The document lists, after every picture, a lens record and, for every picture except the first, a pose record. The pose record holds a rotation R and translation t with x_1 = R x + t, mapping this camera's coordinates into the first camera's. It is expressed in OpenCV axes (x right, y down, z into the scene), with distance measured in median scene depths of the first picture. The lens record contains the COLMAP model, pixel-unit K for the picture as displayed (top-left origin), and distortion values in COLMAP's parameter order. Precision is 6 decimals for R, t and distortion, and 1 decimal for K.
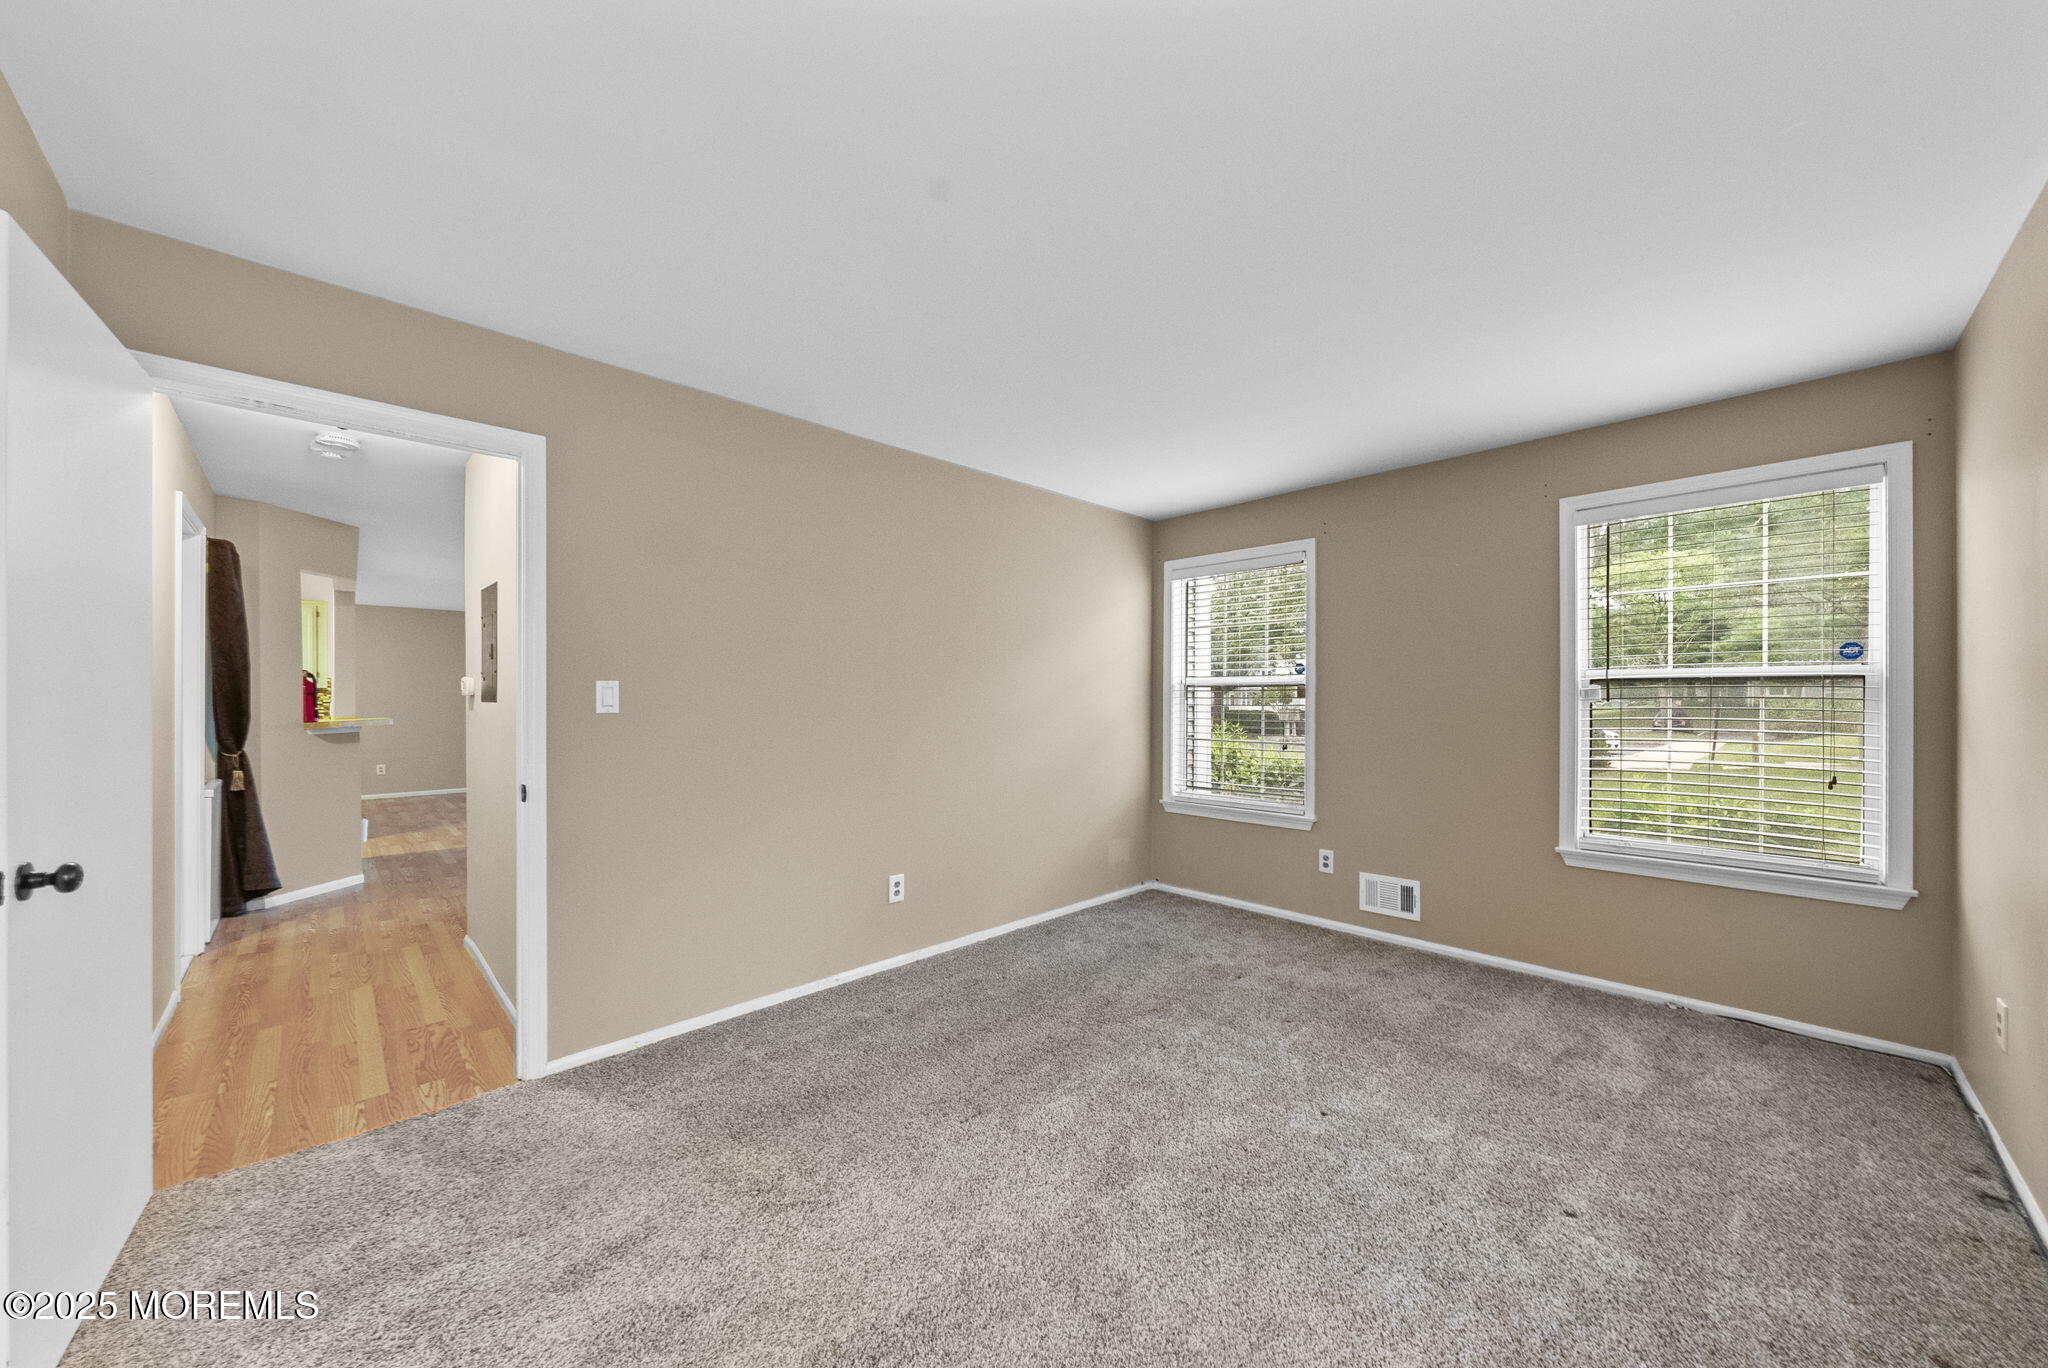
lens RADIAL K [[712.2, 0, 1031.9], [0, 712.2, 693.1], [0, 0, 1]] dist [-0.002888, -0.000134]
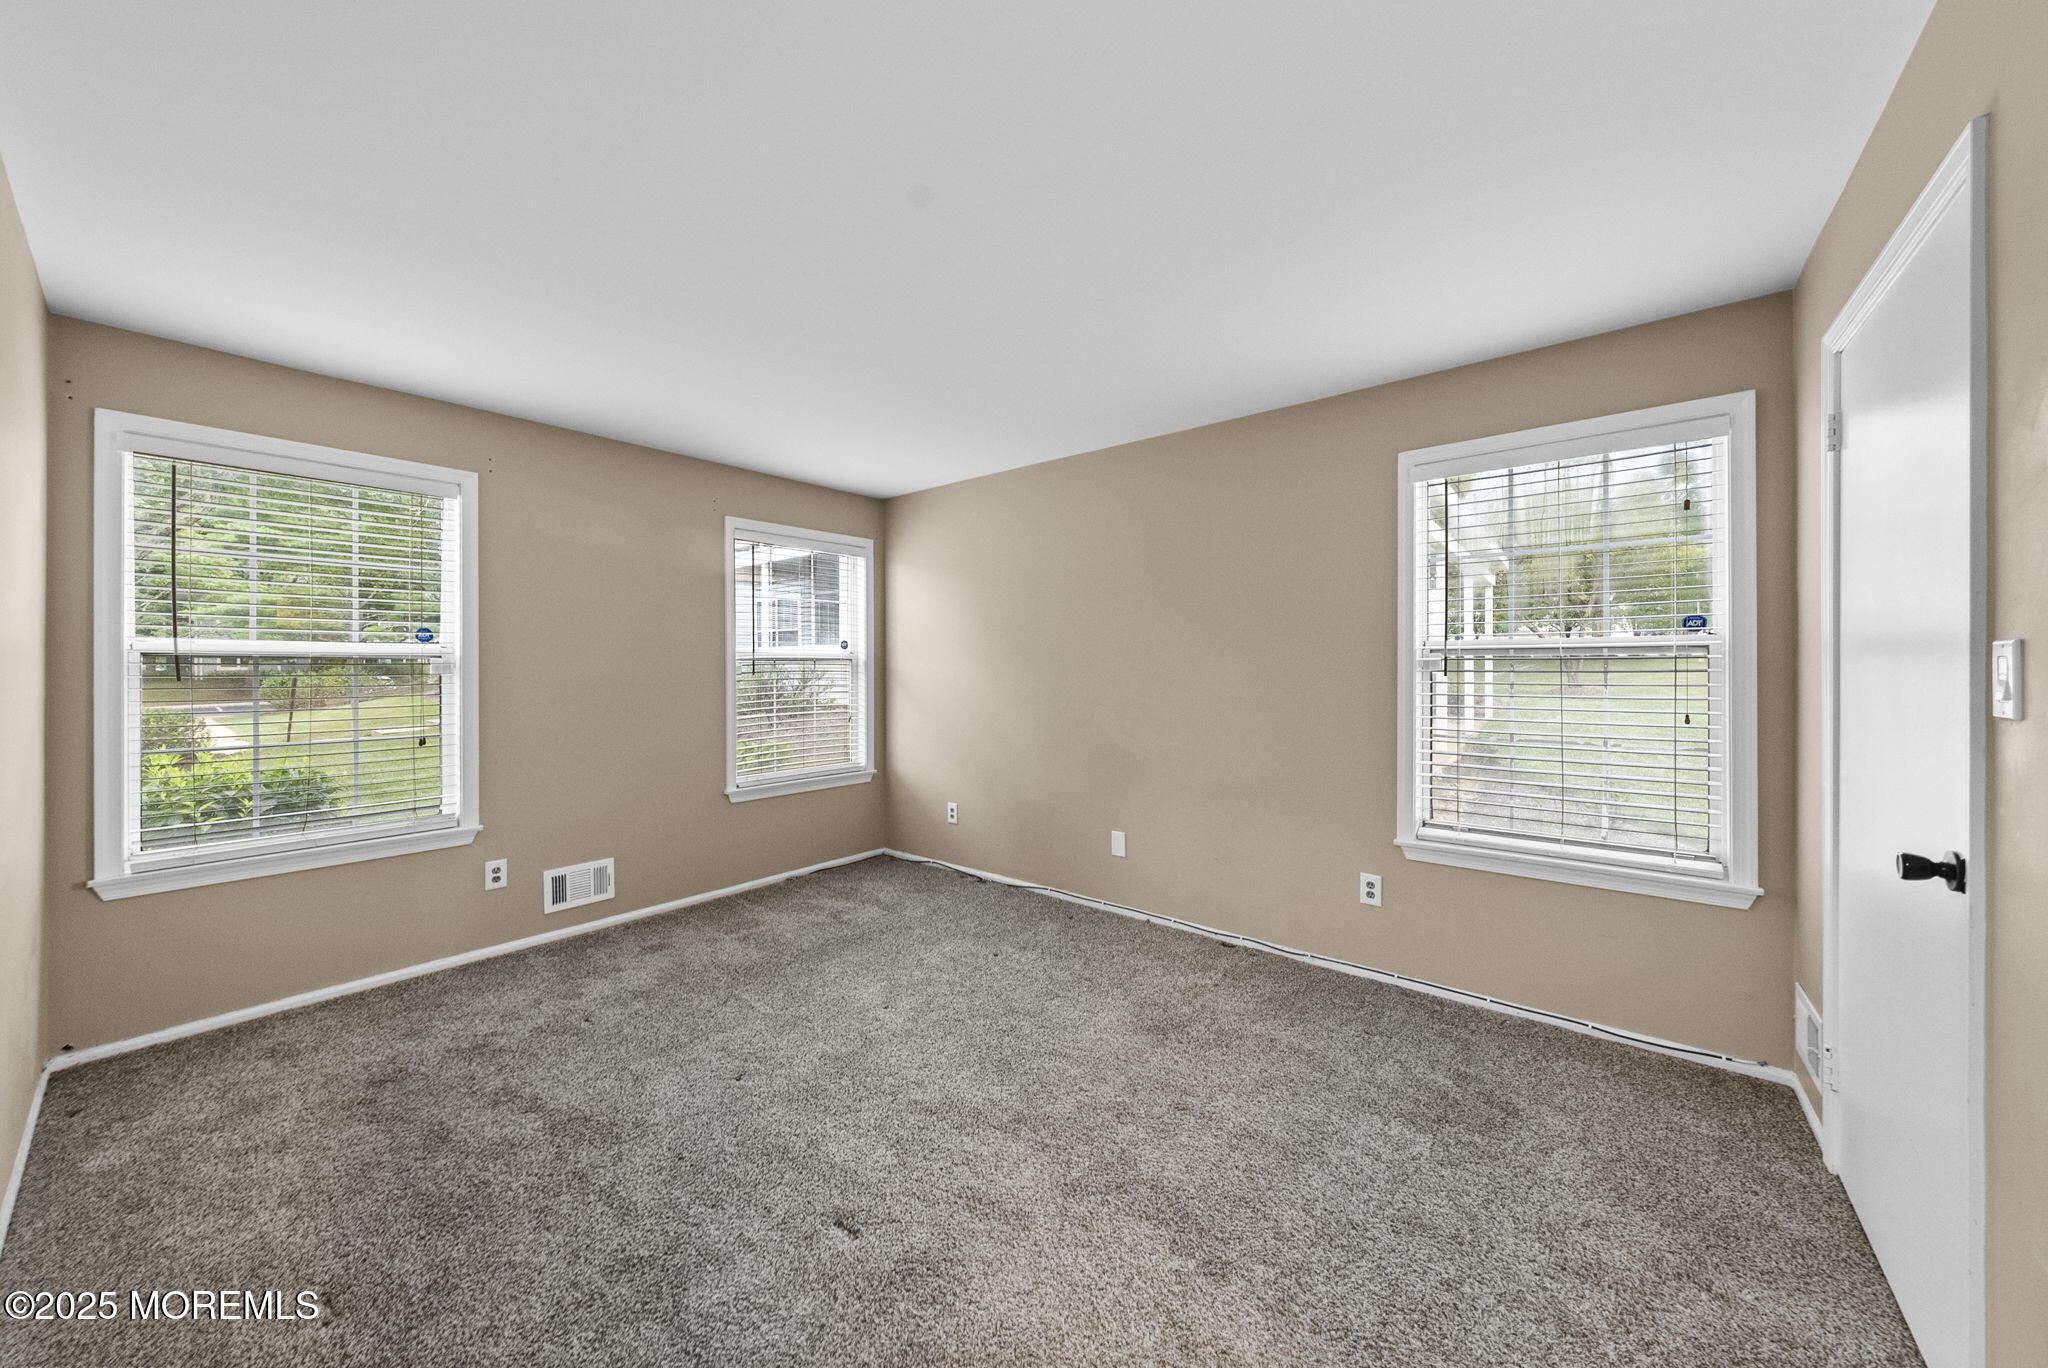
lens RADIAL K [[712.2, 0, 1030.9], [0, 712.2, 672.6], [0, 0, 1]] dist [-0.002888, -0.000134]
pose [[-0.105672, -0.001721, 0.994400, -0.547168], [0.000583, 0.999998, 0.001792, 0.005265], [-0.994401, 0.000769, -0.105670, 0.569749]]
